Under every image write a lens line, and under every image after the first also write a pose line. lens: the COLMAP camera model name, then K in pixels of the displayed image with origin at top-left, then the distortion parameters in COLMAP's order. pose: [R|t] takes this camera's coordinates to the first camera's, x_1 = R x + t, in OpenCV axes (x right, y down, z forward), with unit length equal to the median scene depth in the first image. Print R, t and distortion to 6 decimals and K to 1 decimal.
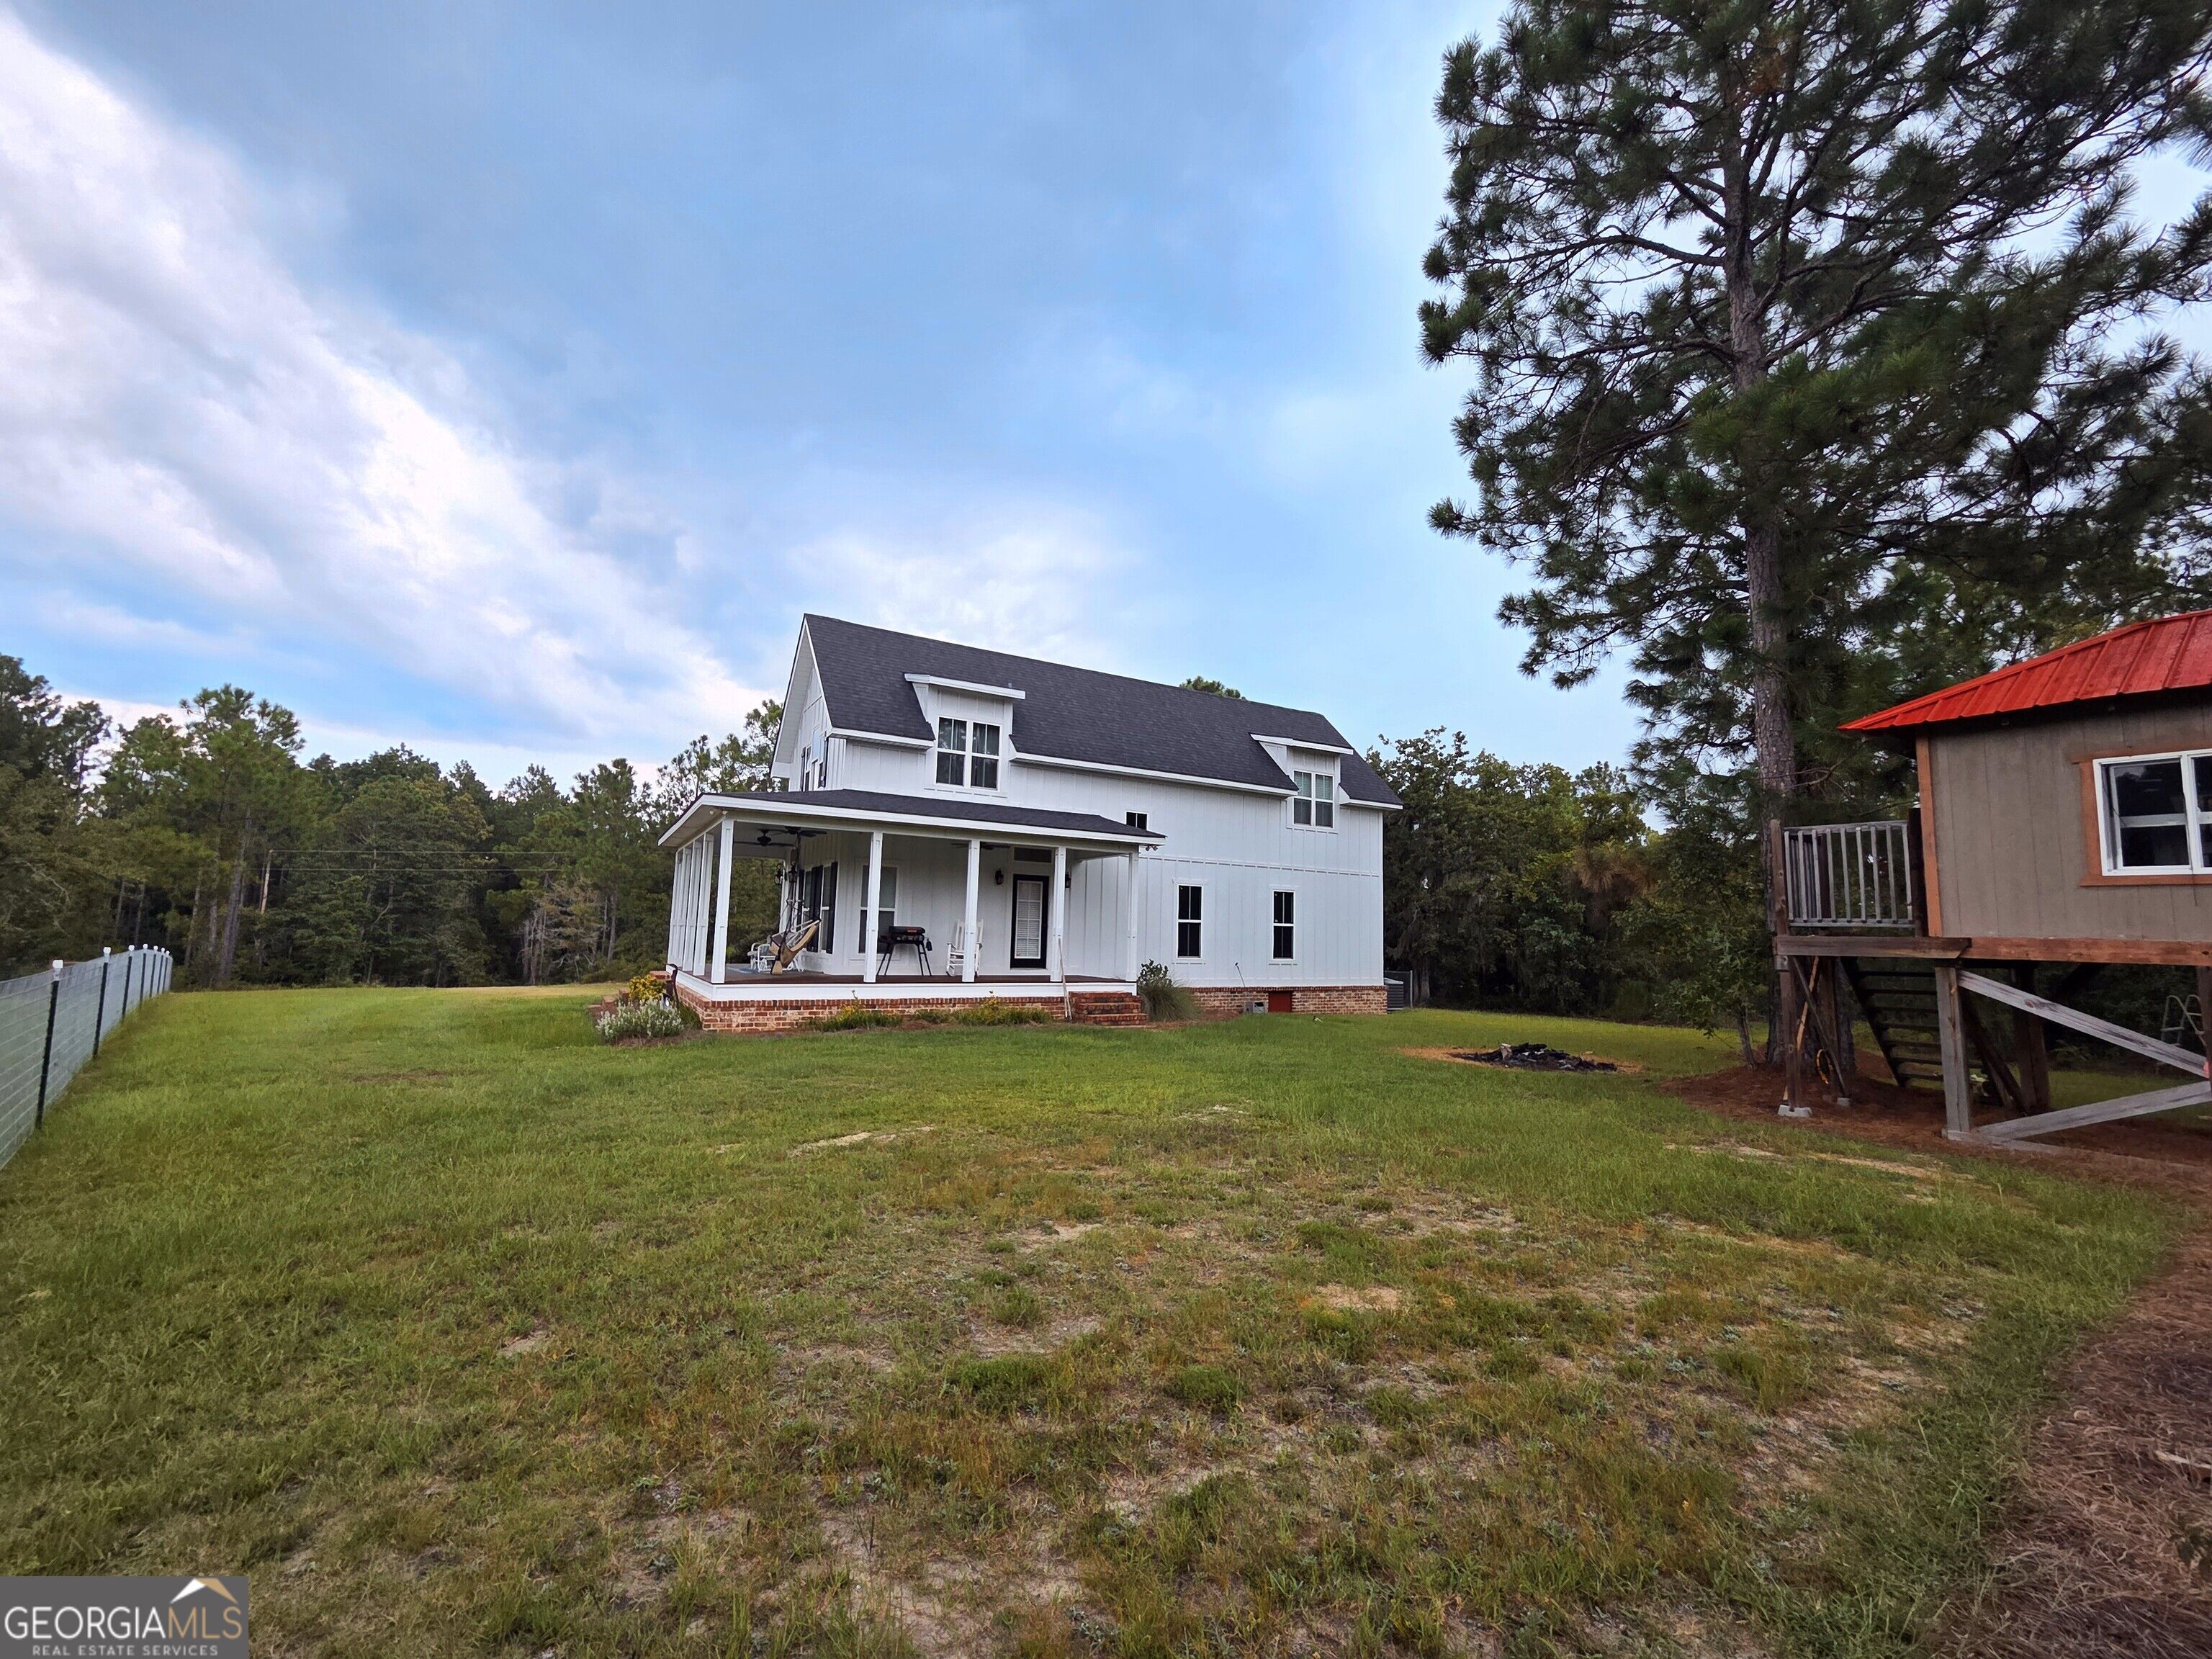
lens RADIAL K [[900.3, 0, 1106.0], [0, 900.3, 829.5], [0, 0, 1]] dist [0.000543, 0.000105]
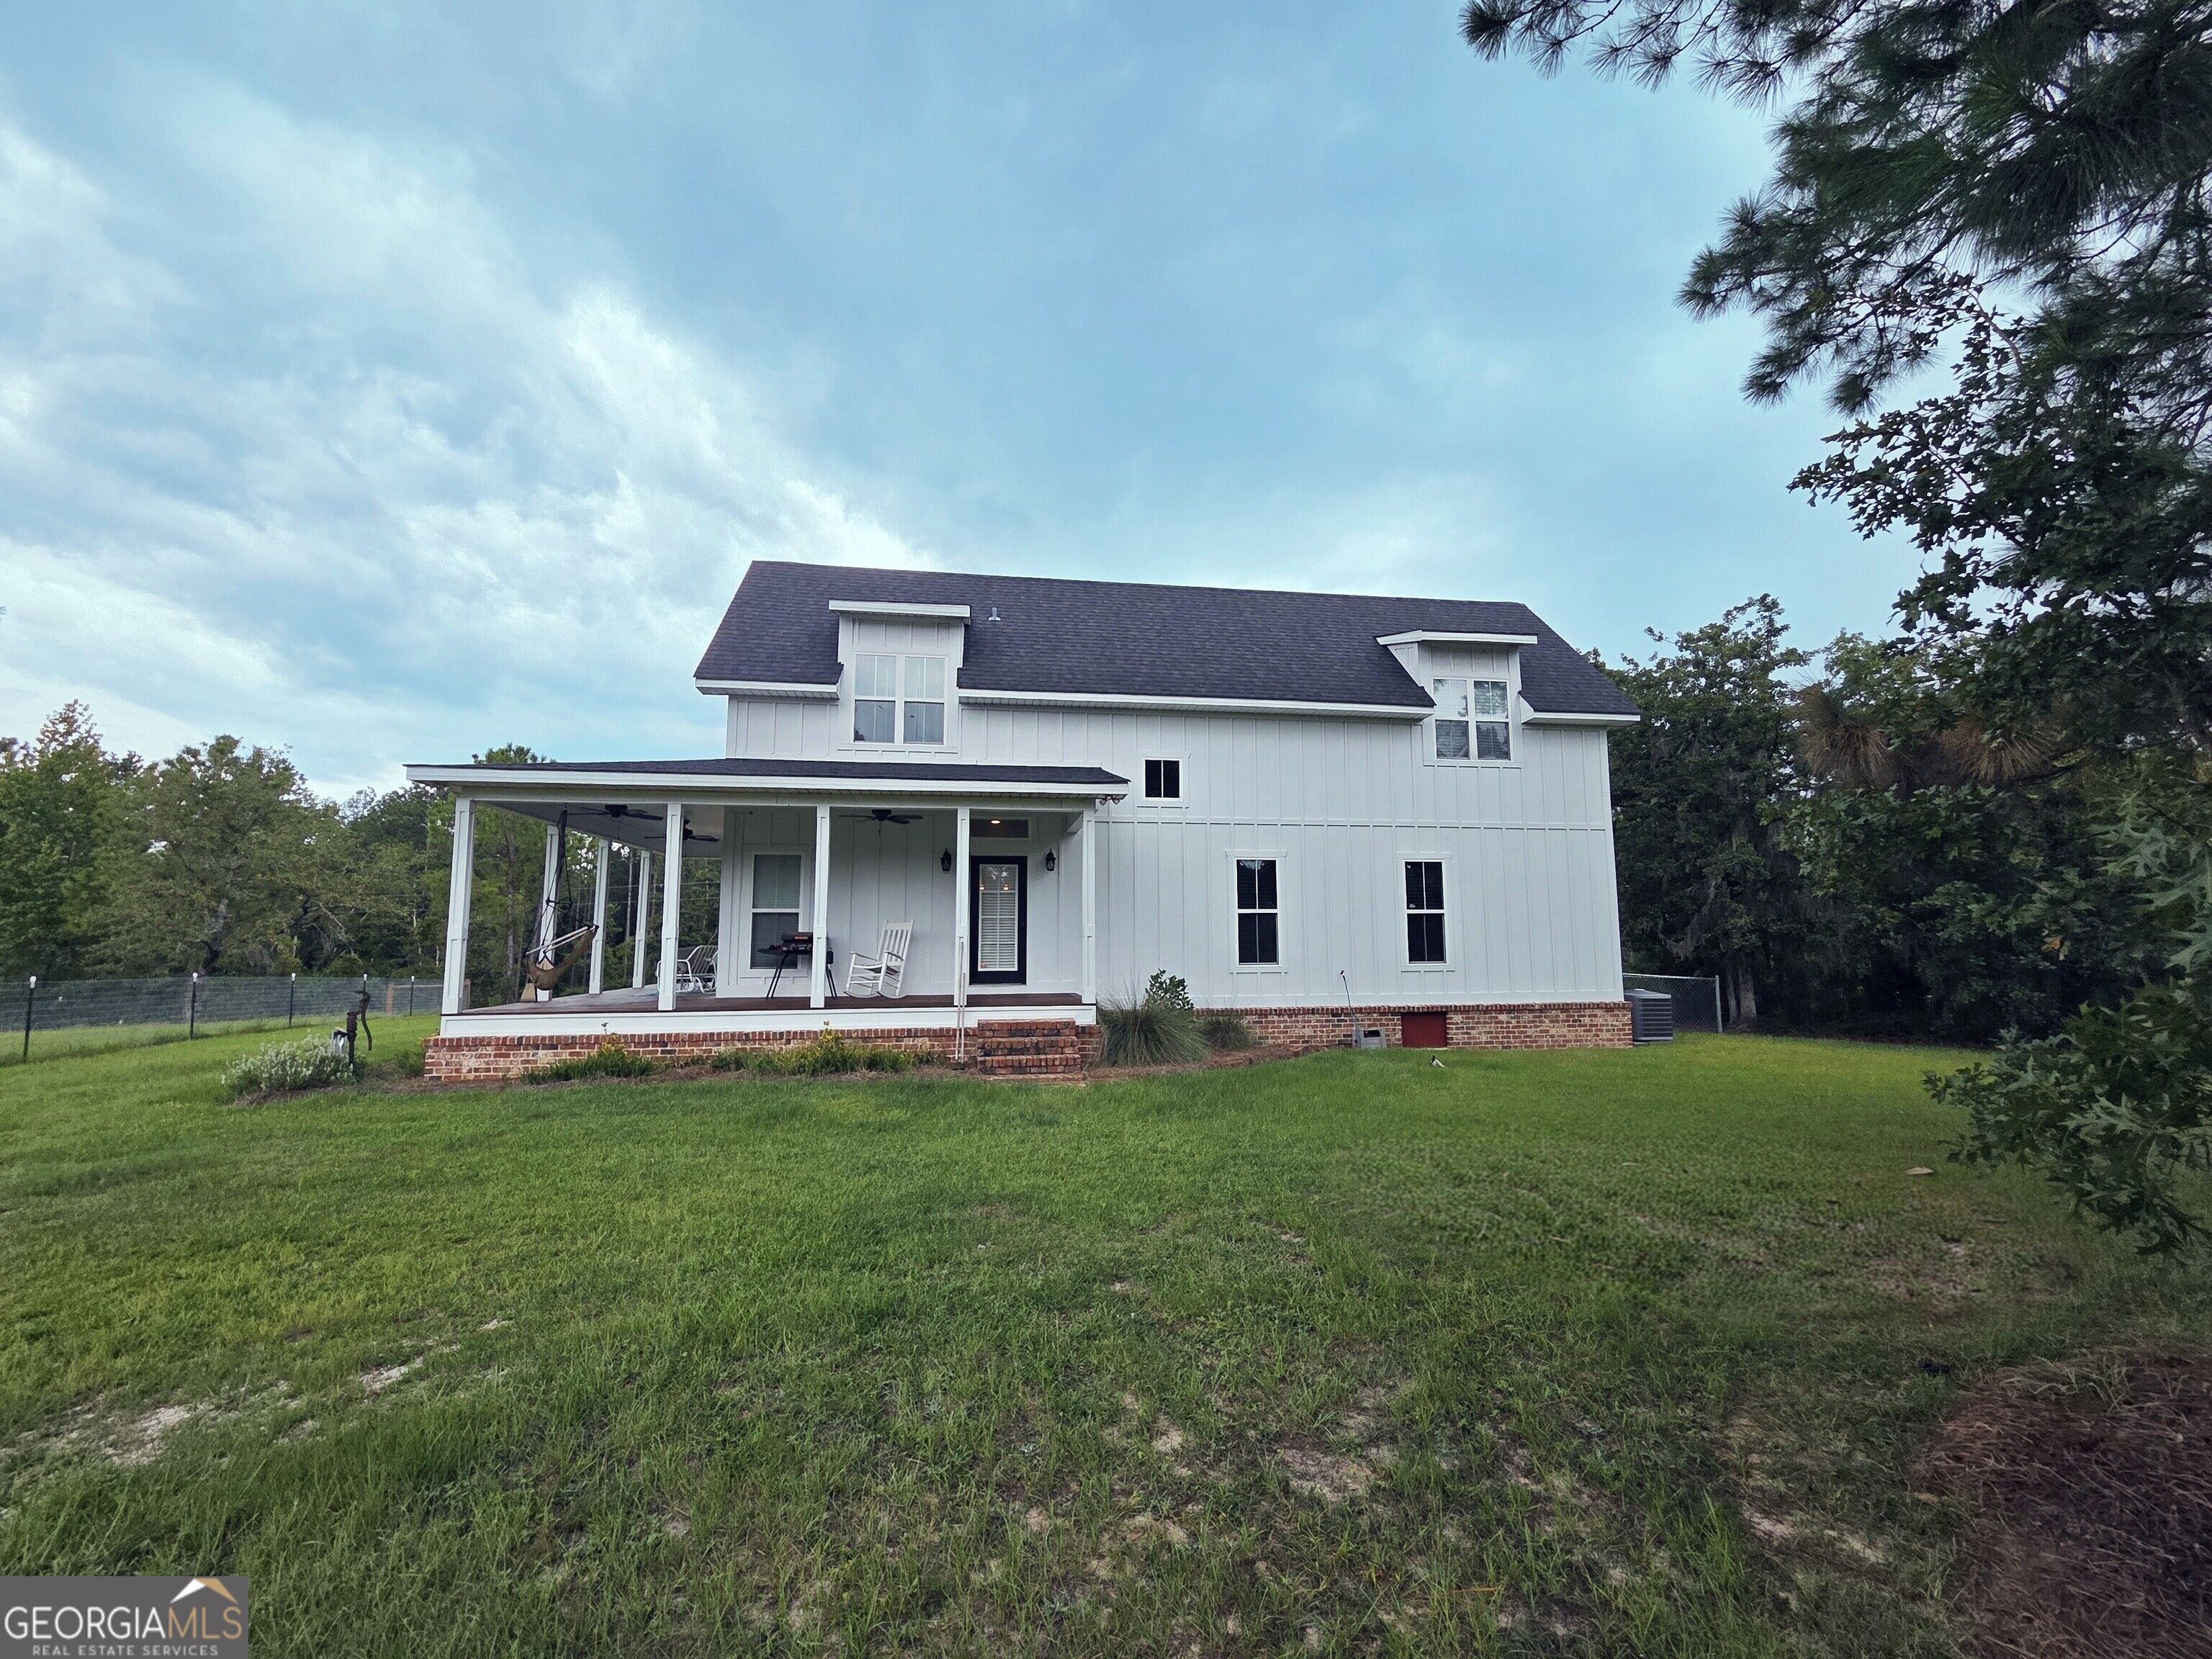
lens RADIAL K [[900.3, 0, 1106.0], [0, 900.3, 829.5], [0, 0, 1]] dist [0.000543, 0.000105]
pose [[0.928219, -0.072725, -0.364858, 0.235131], [0.070740, 0.997317, -0.018822, 0.043669], [0.365248, -0.008339, 0.930873, 0.314638]]
